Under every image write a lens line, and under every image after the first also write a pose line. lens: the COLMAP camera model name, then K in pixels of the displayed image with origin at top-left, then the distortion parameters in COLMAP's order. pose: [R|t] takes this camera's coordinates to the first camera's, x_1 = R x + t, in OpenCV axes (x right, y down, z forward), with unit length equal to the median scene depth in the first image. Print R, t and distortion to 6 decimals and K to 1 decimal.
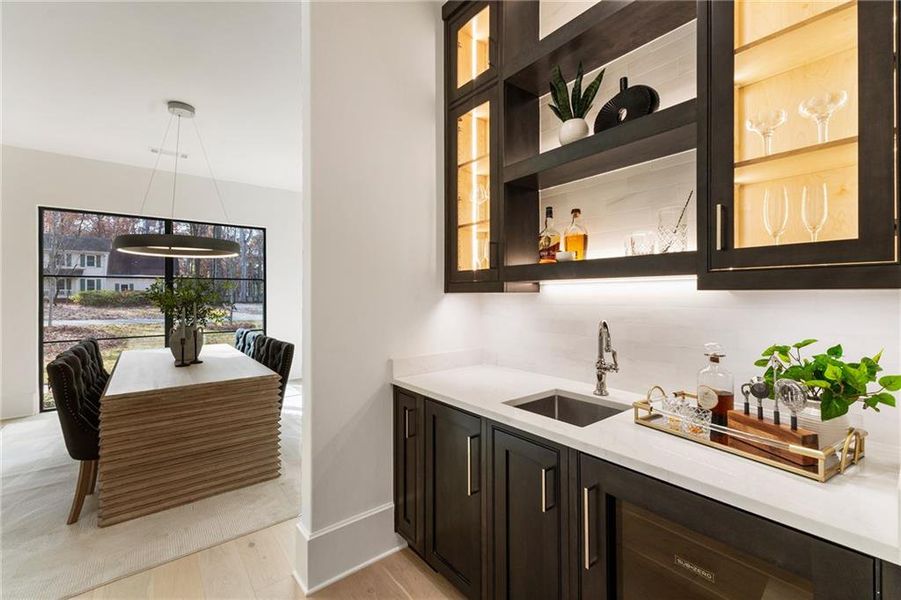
lens RADIAL K [[382.8, 0, 452.3], [0, 382.8, 290.3], [0, 0, 1]] dist [0.004222, -0.001503]
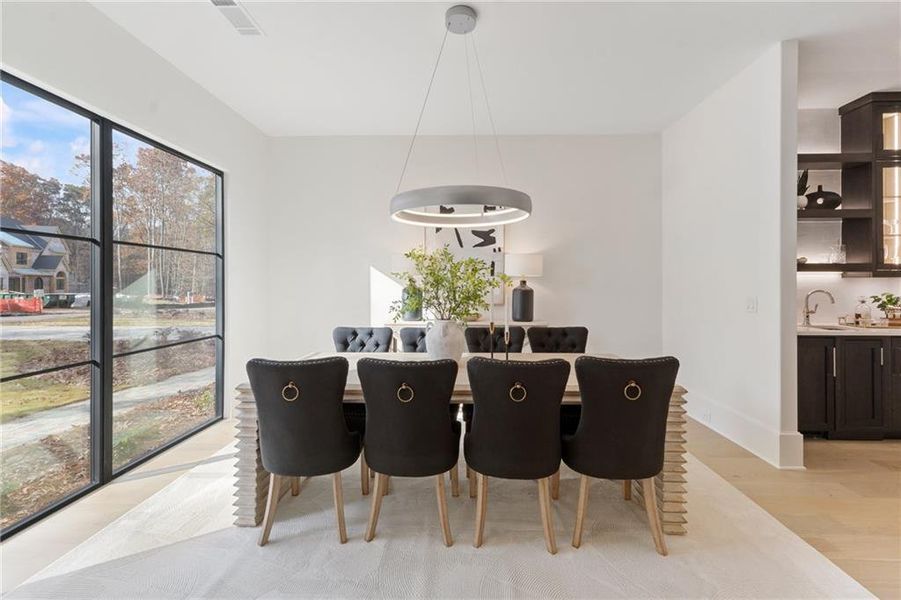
lens RADIAL K [[382.8, 0, 447.2], [0, 382.8, 285.3], [0, 0, 1]] dist [0.004222, -0.001503]
pose [[0.651525, 0.008180, 0.758583, -2.816085], [-0.008060, 0.999960, -0.003860, 0.075635], [-0.758584, -0.003599, 0.651565, 1.210589]]
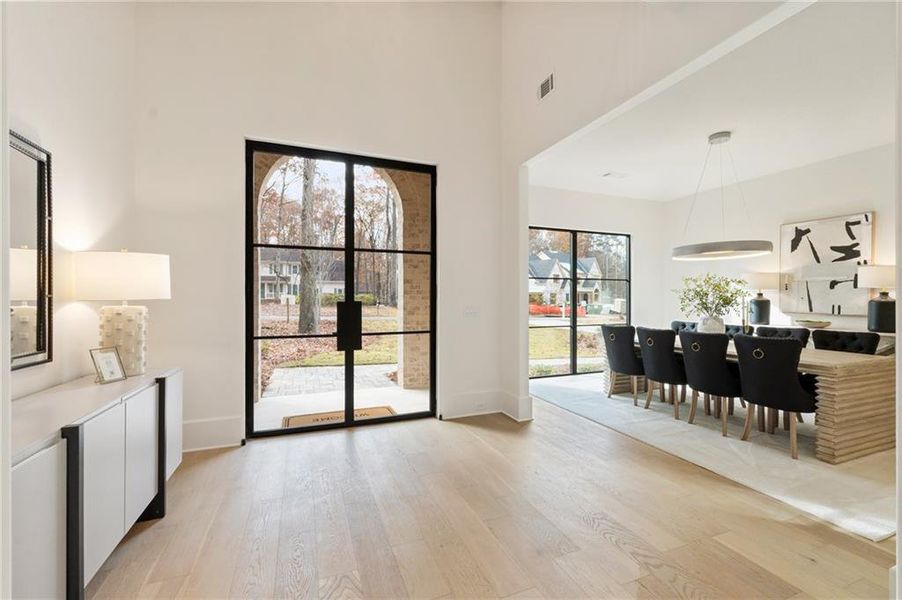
lens RADIAL K [[383.2, 0, 448.6], [0, 383.2, 295.8], [0, 0, 1]] dist [0.004222, -0.001503]
pose [[0.952743, 0.009735, -0.303623, -2.560508], [-0.010373, 0.999946, -0.000489, 0.087276], [0.303602, 0.003616, 0.952792, -0.927136]]
